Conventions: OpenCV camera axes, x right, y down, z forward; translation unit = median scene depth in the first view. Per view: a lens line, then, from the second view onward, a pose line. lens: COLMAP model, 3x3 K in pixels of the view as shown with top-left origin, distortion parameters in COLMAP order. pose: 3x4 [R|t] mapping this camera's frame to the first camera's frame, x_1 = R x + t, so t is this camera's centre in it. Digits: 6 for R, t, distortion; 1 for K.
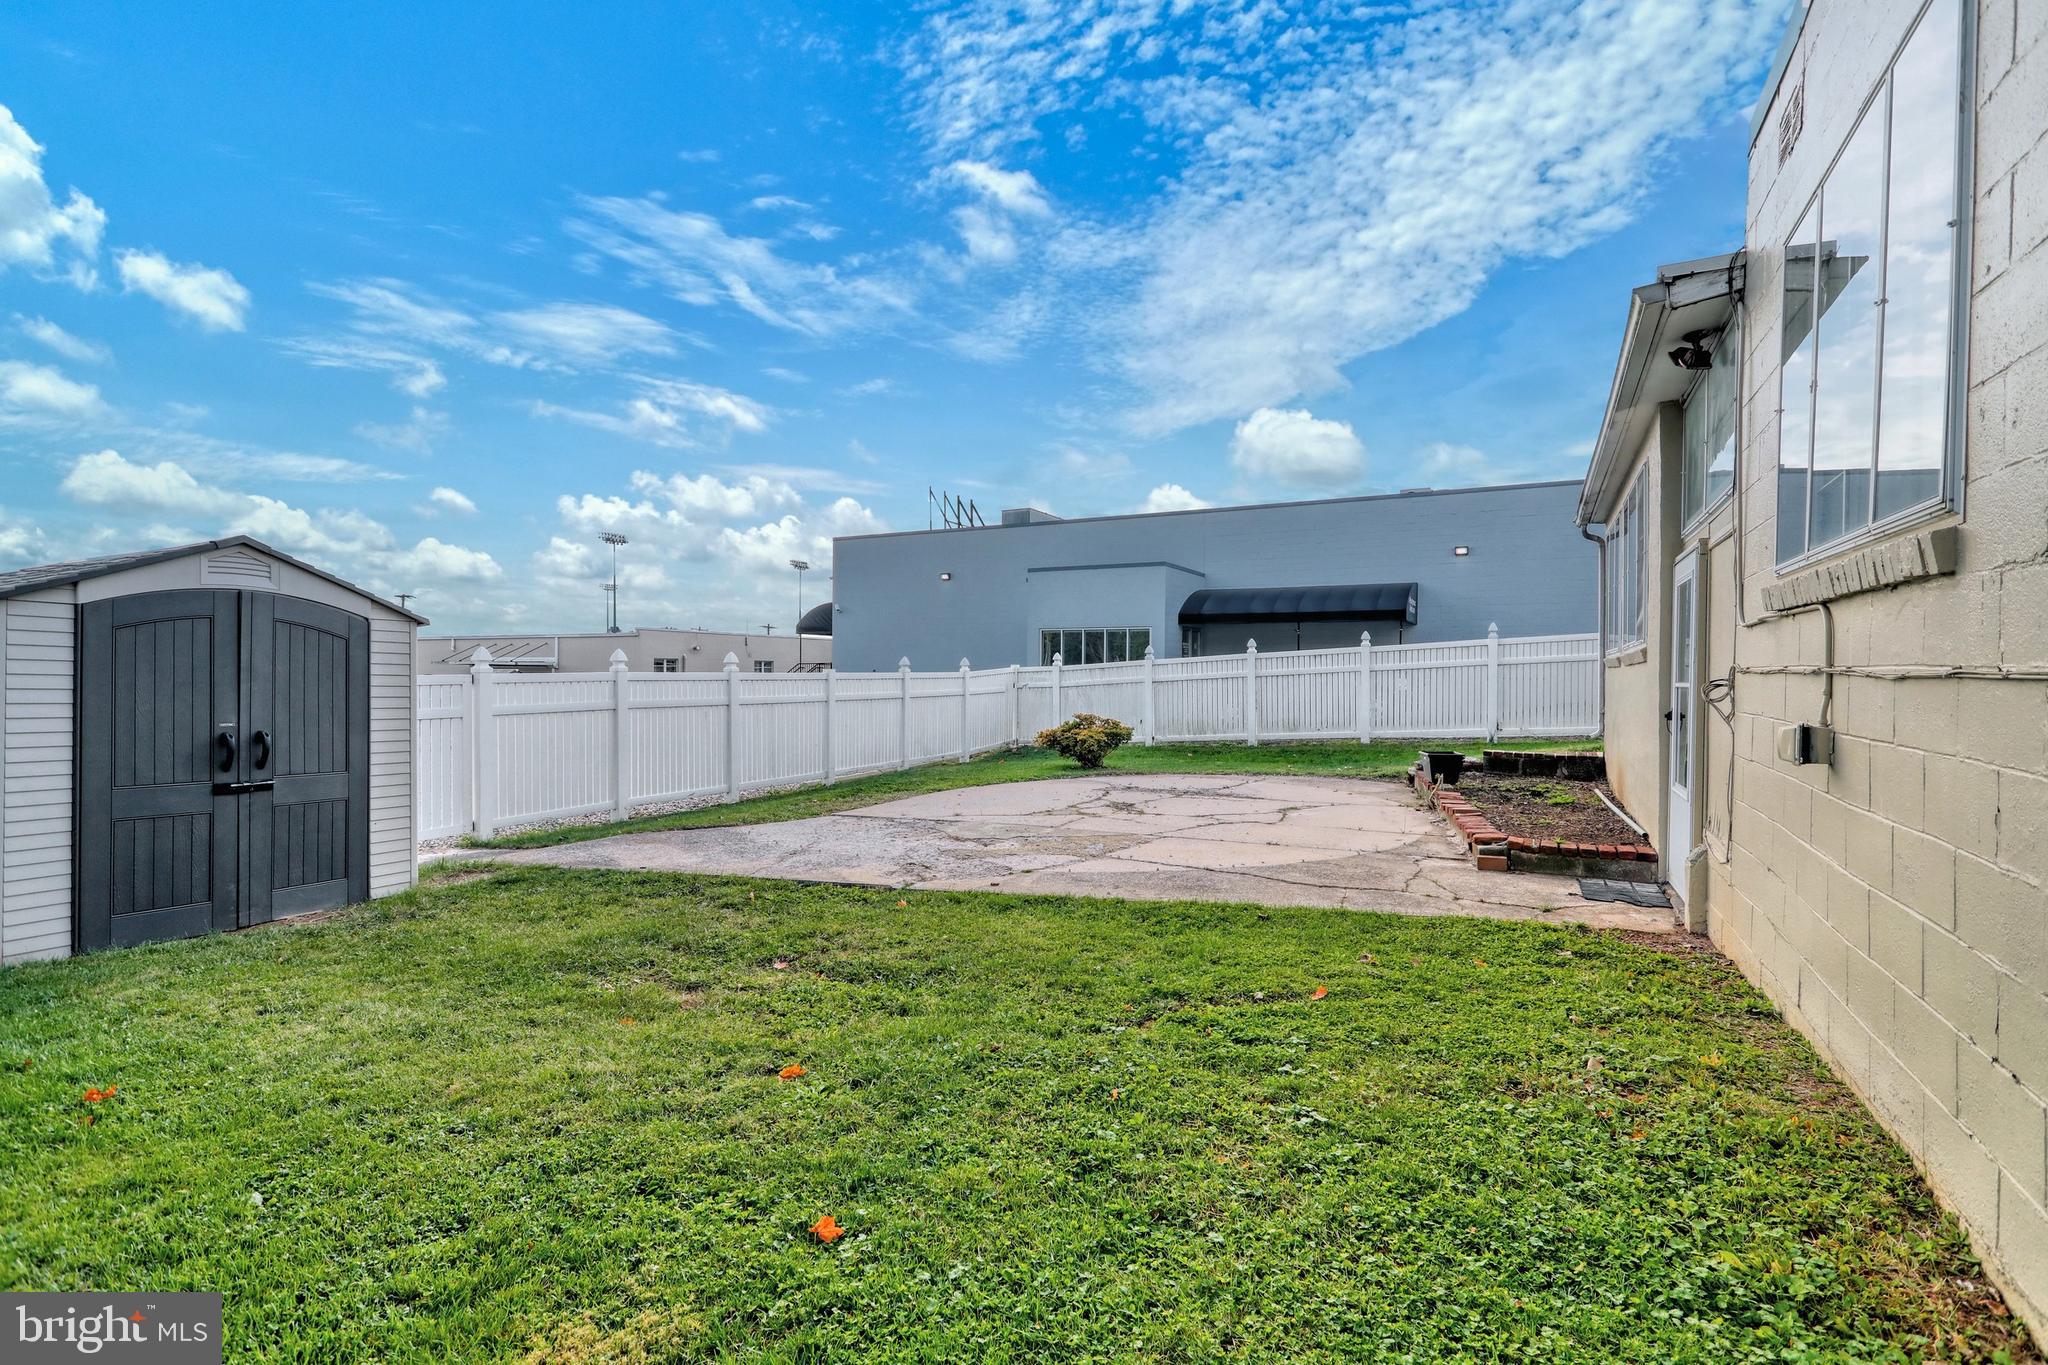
lens RADIAL K [[966.0, 0, 1022.1], [0, 966.0, 678.7], [0, 0, 1]] dist [-0.002427, -0.000408]
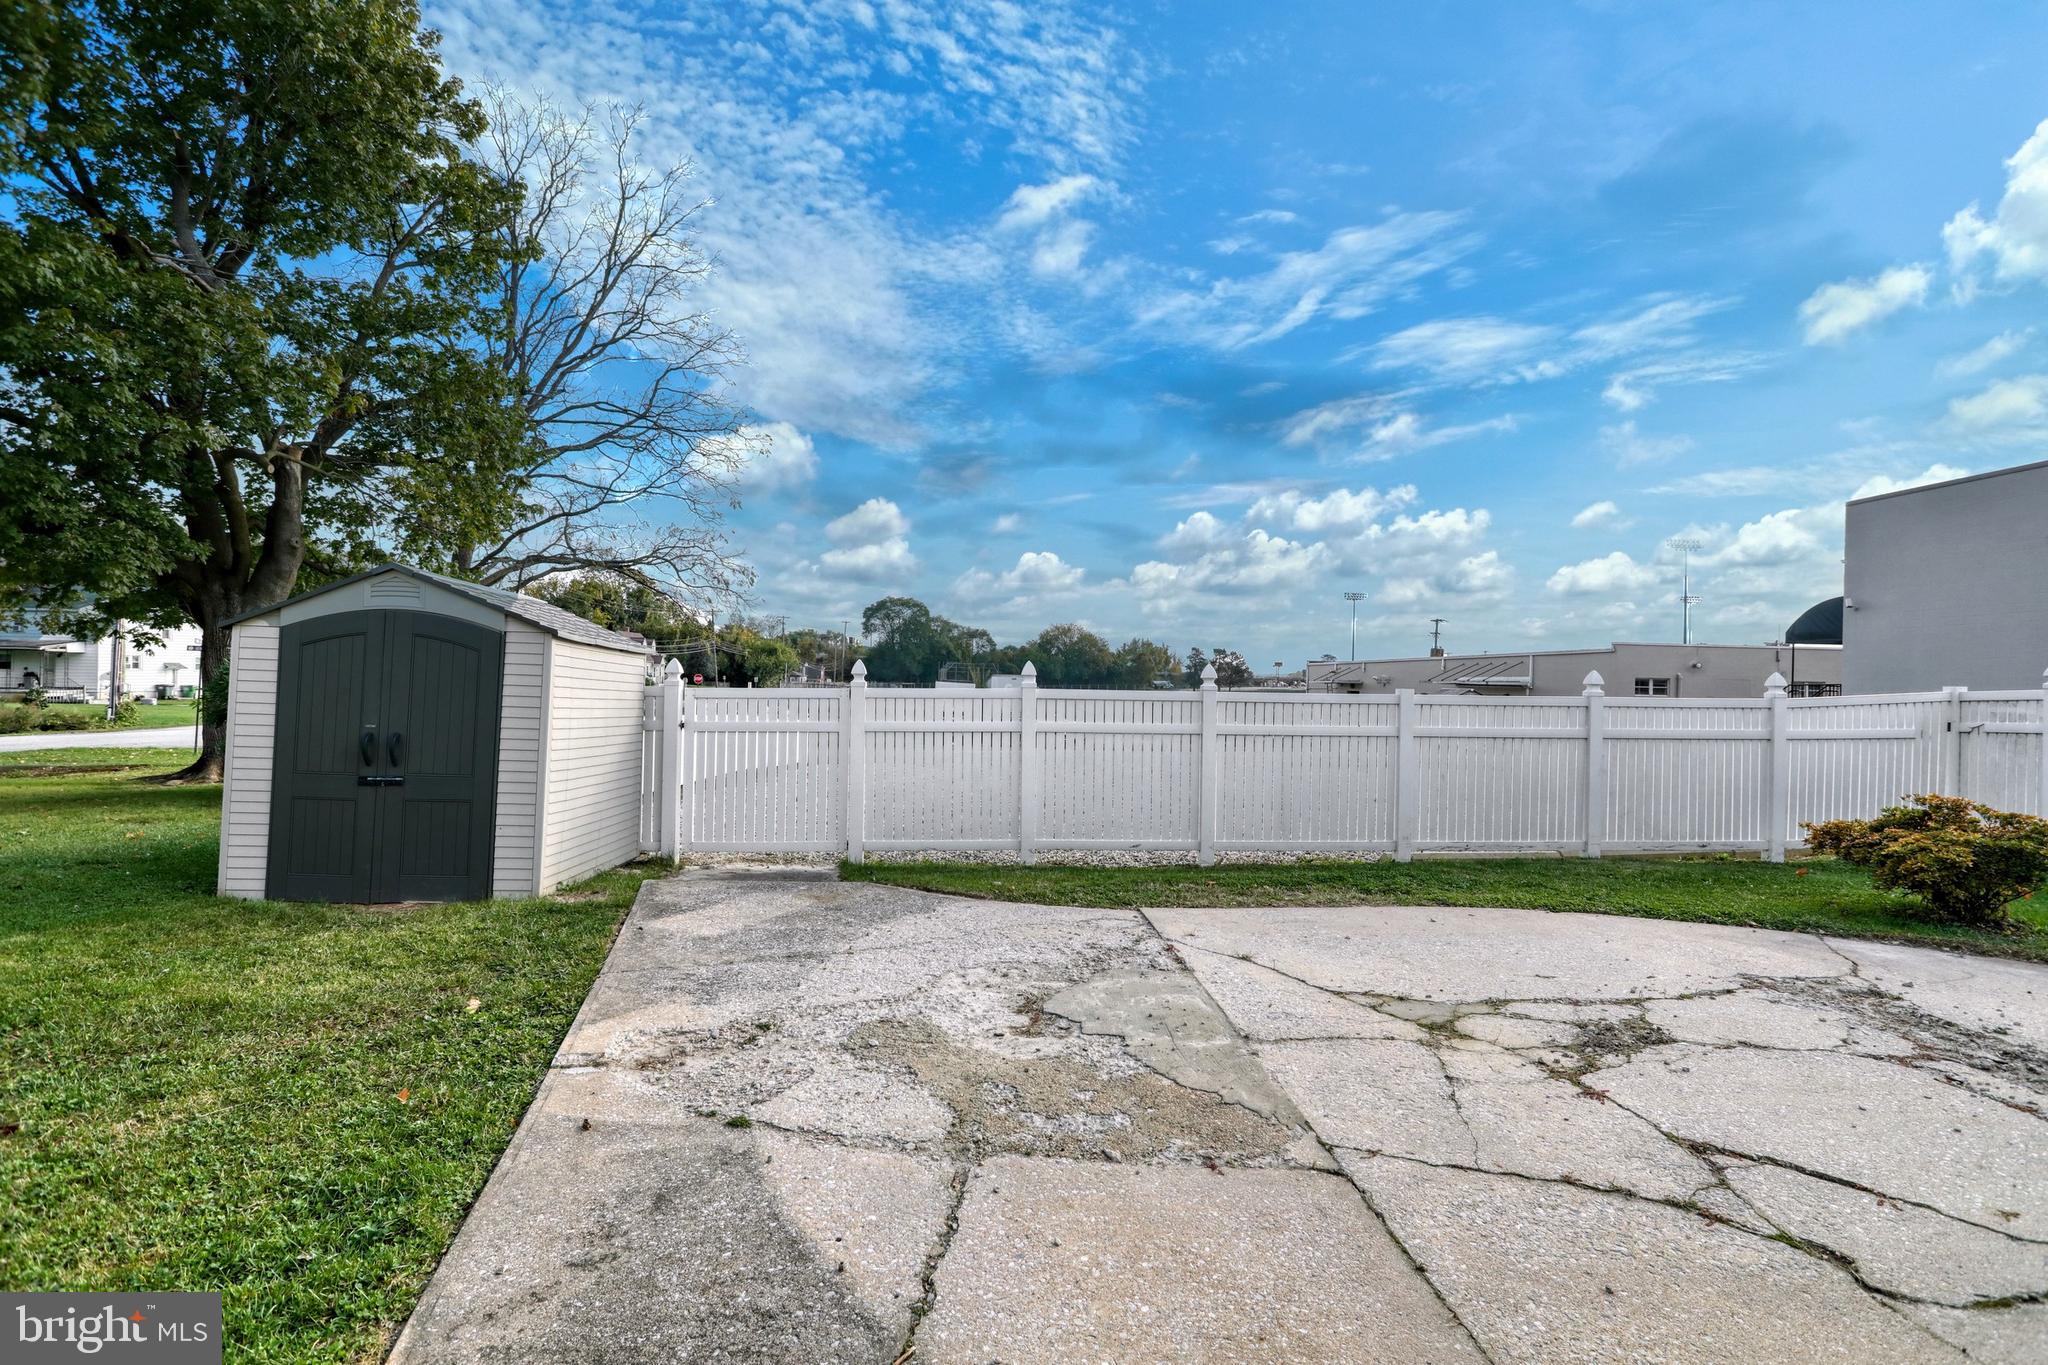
lens RADIAL K [[966.0, 0, 1029.5], [0, 966.0, 683.0], [0, 0, 1]] dist [-0.002427, -0.000408]
pose [[0.522860, 0.004141, -0.852409, 0.171381], [-0.019214, 0.999791, -0.006928, -0.003181], [0.852202, 0.020001, 0.522830, 0.314408]]
